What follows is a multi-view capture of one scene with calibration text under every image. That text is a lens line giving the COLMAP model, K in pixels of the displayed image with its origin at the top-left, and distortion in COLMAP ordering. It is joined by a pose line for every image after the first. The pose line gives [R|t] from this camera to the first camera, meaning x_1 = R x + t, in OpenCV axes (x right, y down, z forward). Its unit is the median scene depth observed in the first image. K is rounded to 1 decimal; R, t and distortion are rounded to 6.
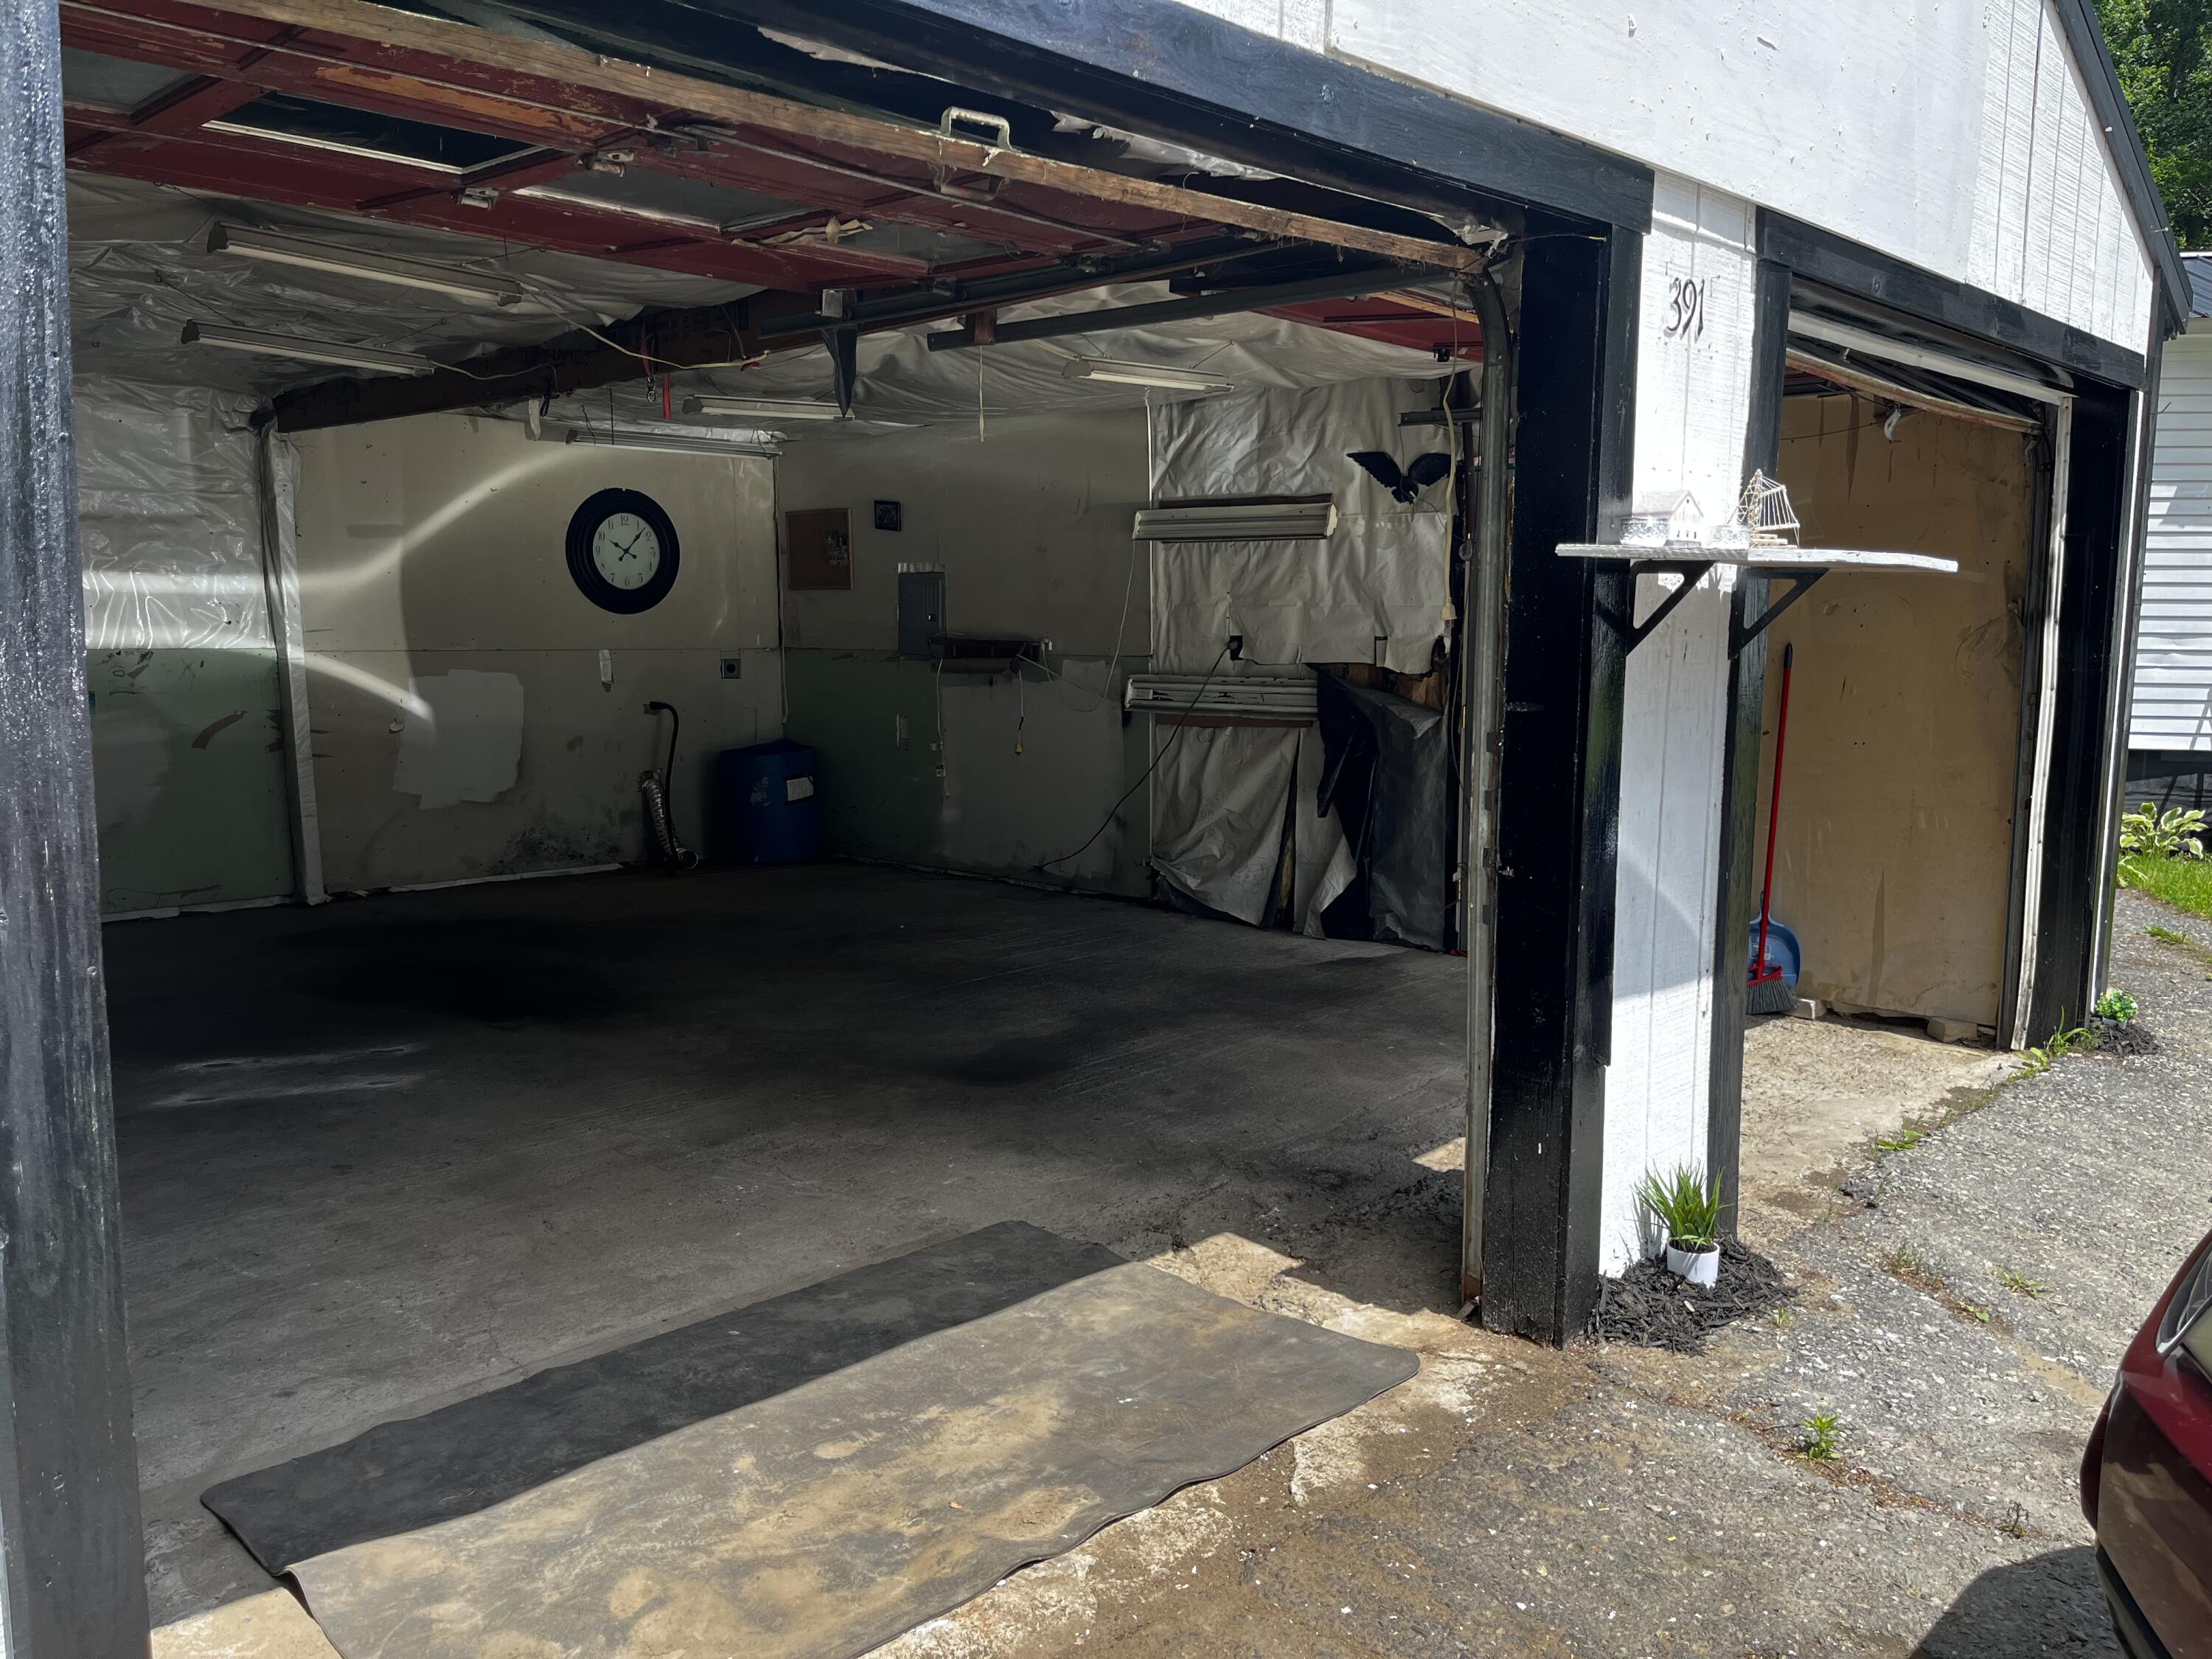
lens RADIAL K [[1677.7, 0, 1100.8], [0, 1677.7, 835.8], [0, 0, 1]] dist [0.060677, -0.078015]
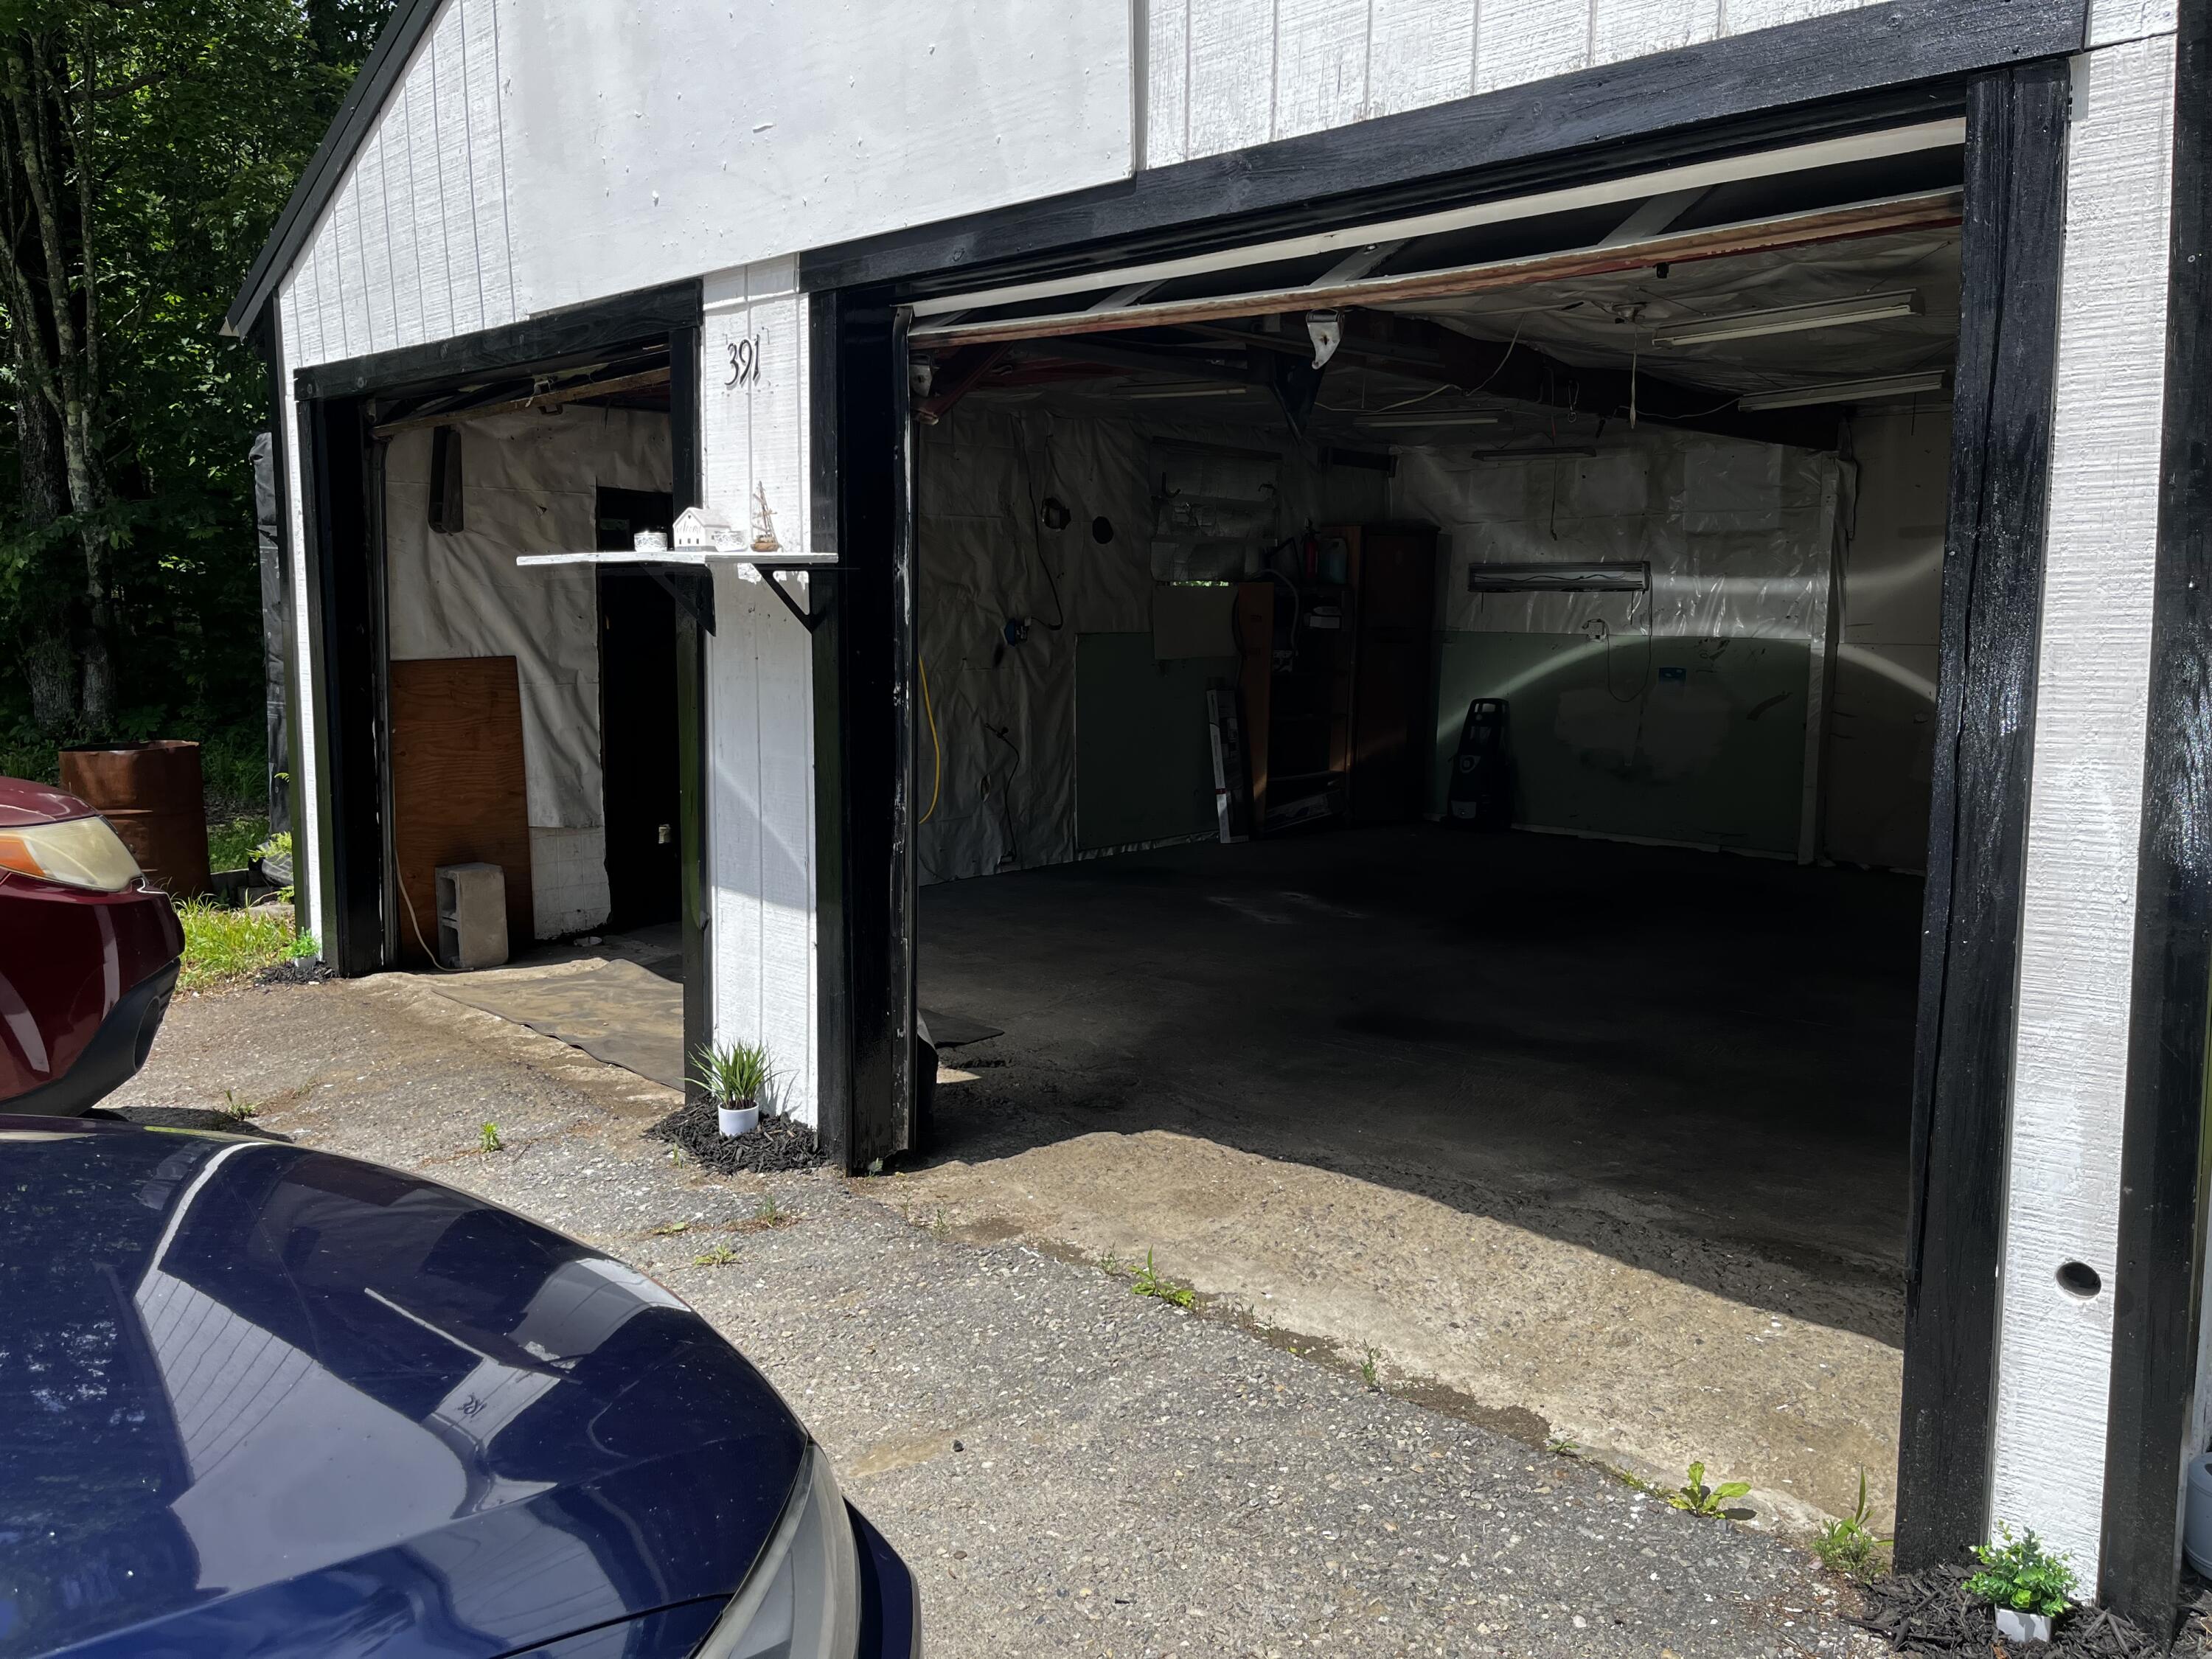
lens RADIAL K [[1677.7, 0, 1116.3], [0, 1677.7, 824.8], [0, 0, 1]] dist [0.060677, -0.078015]
pose [[0.022956, 0.129440, -0.991321, 1.132363], [-0.138115, 0.982485, 0.125088, -0.112970], [0.990150, 0.134044, 0.040432, 0.866201]]
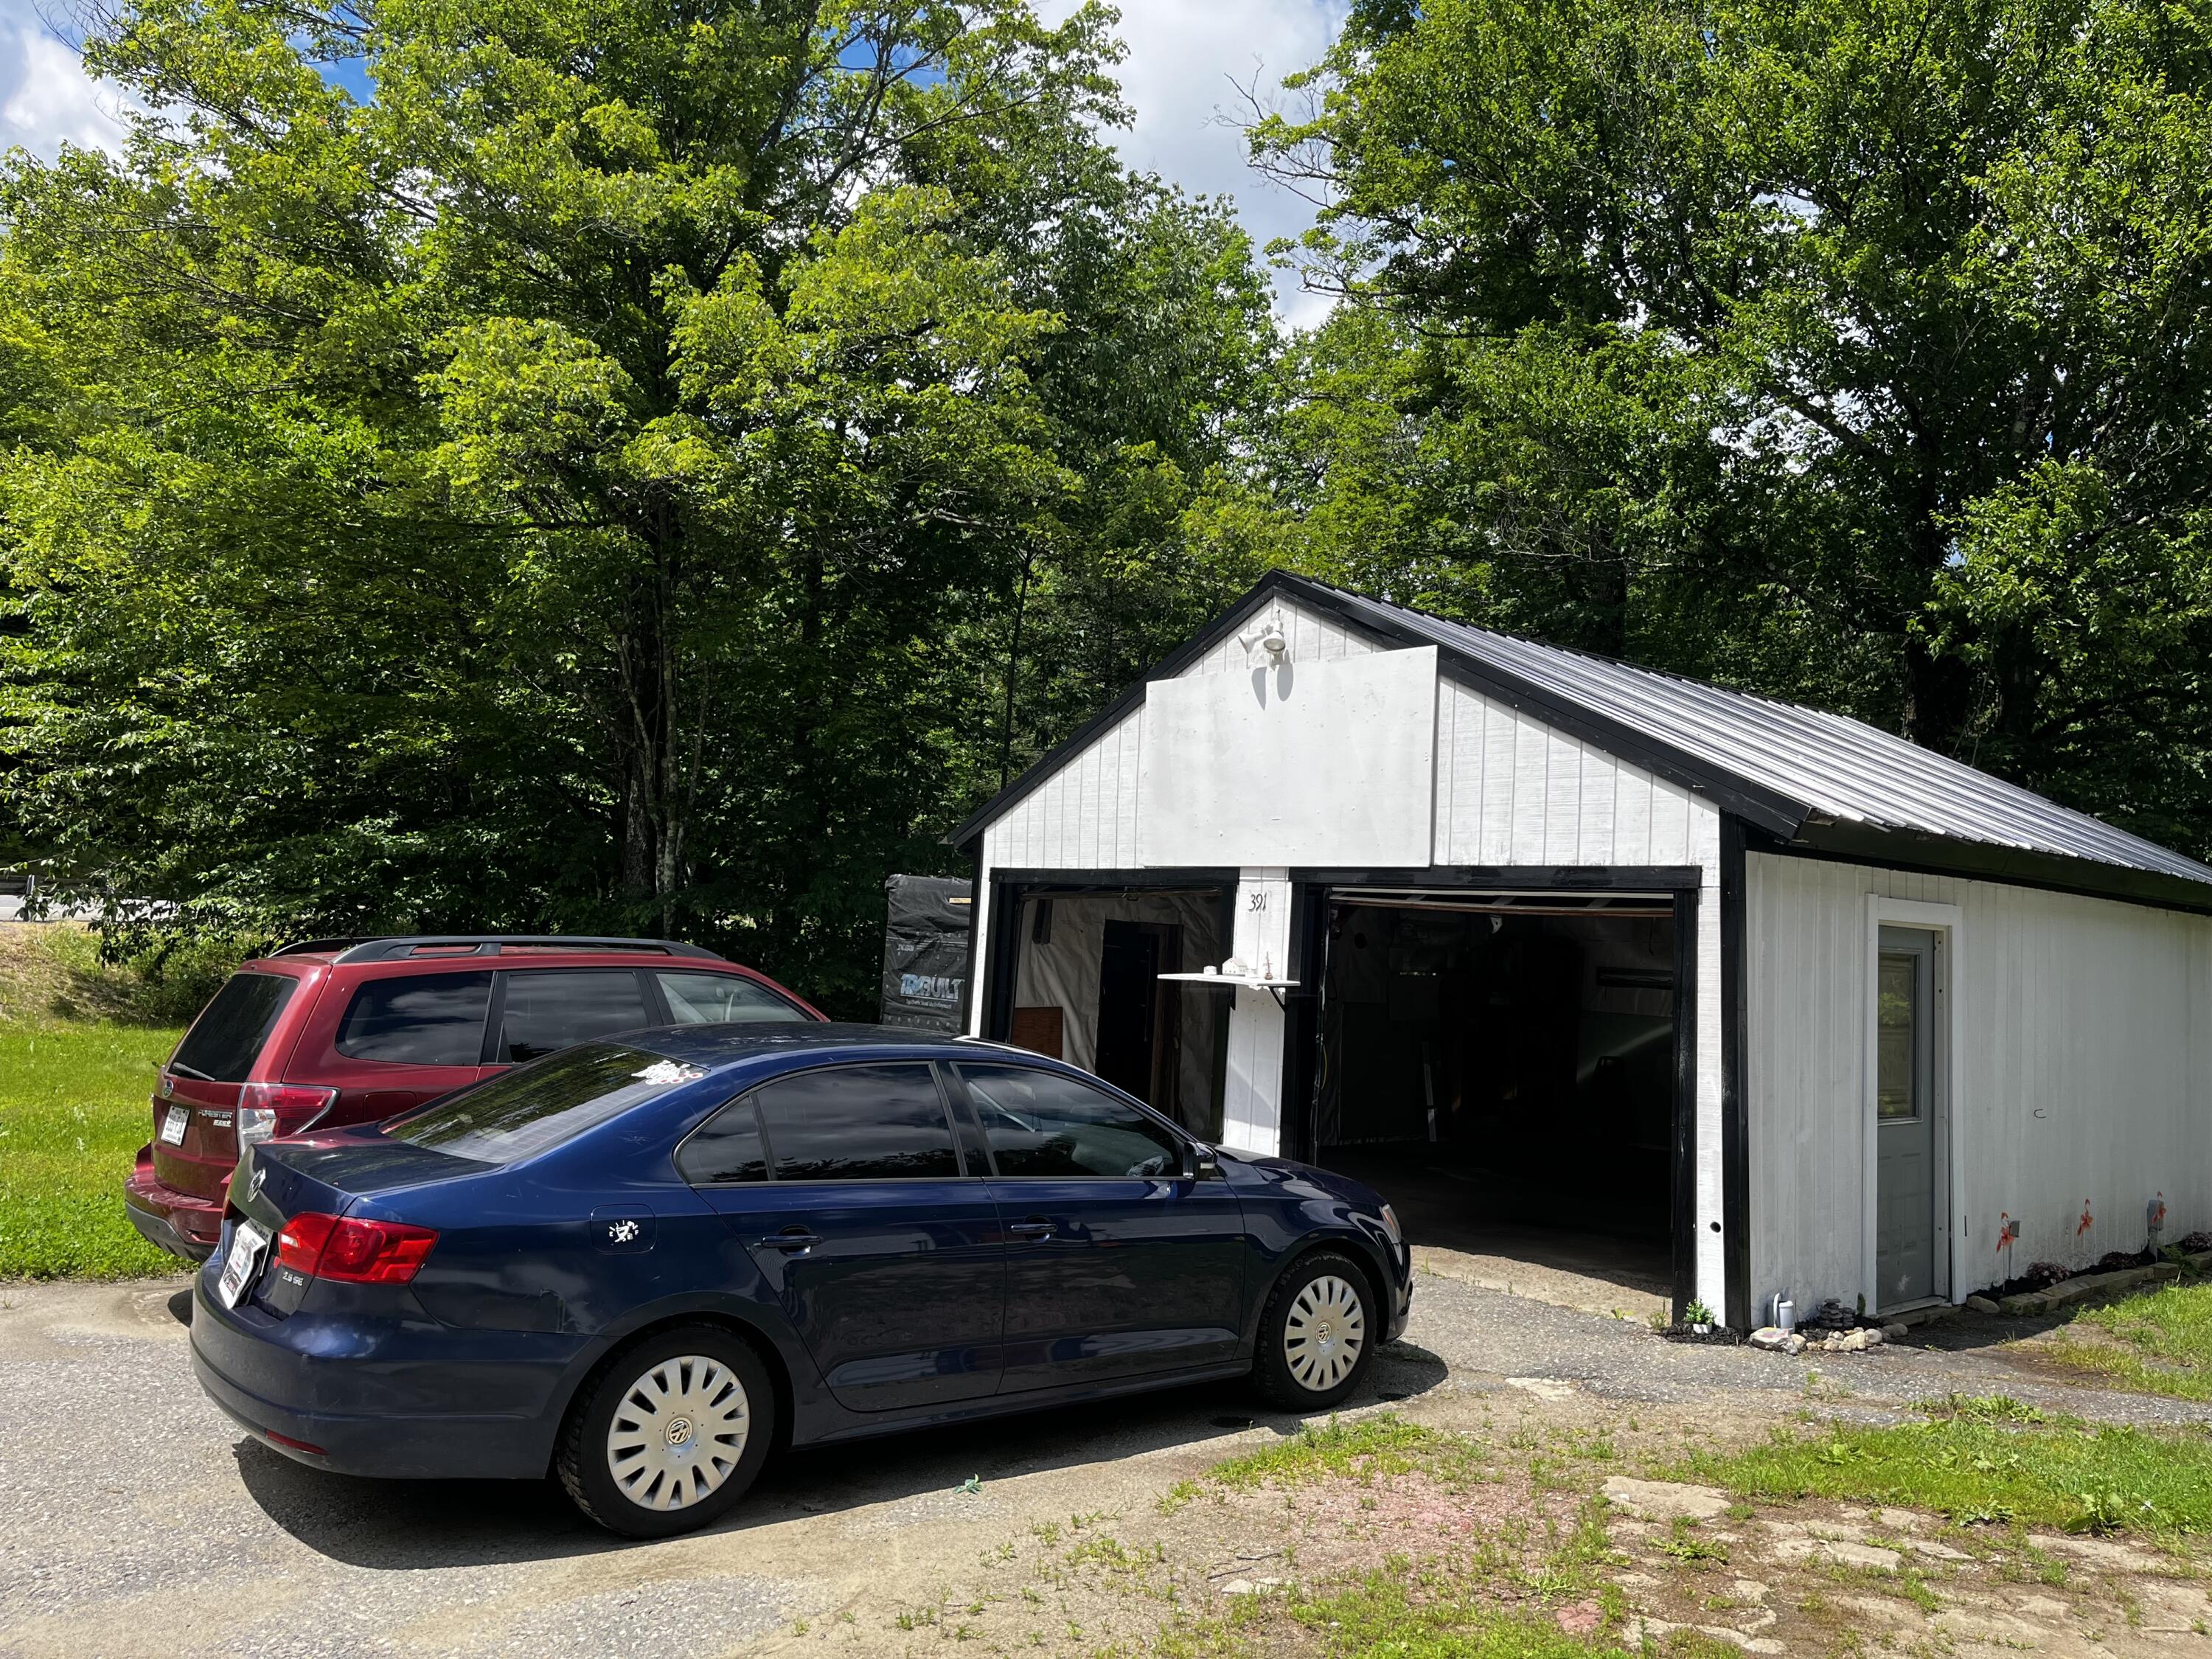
lens RADIAL K [[1677.7, 0, 1091.6], [0, 1677.7, 836.7], [0, 0, 1]] dist [0.060677, -0.078015]
pose [[-0.093827, -0.065372, -0.993440, 2.404555], [-0.176797, 0.983077, -0.047992, -0.153569], [0.979765, 0.171134, -0.103797, 0.678777]]
